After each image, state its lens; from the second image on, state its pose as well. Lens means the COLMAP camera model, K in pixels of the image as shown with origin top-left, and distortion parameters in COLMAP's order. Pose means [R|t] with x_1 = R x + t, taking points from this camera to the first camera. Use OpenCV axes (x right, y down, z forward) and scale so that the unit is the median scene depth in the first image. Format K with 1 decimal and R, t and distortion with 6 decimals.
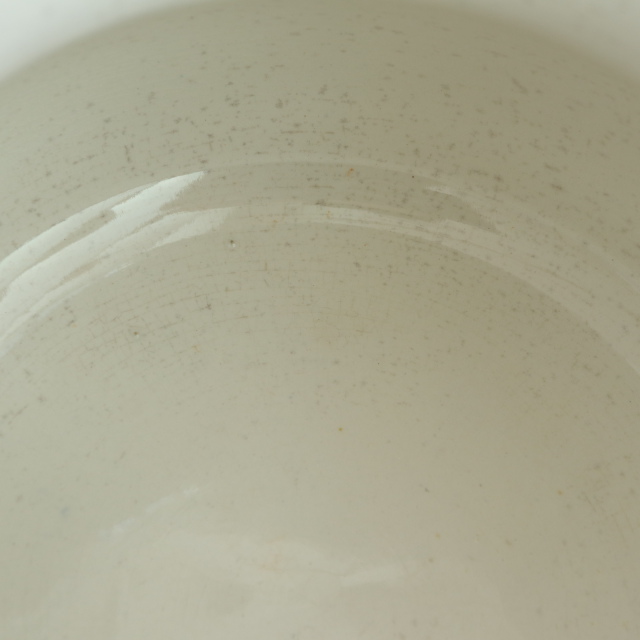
lens RADIAL K [[1198.9, 0, 320.0], [0, 1198.9, 320.0], [0, 0, 1]] dist [0.024432, -0.113544]
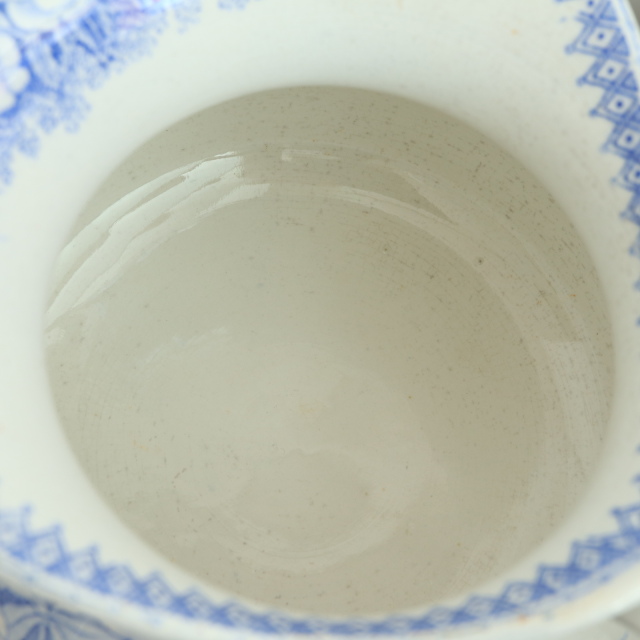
lens RADIAL K [[1198.9, 0, 320.0], [0, 1198.9, 320.0], [0, 0, 1]] dist [0.024432, -0.113544]
pose [[0.545541, 0.781594, -0.302484, 0.317973], [-0.743317, 0.617955, 0.256147, -0.253876], [0.387125, 0.085103, 0.918091, -0.386719]]
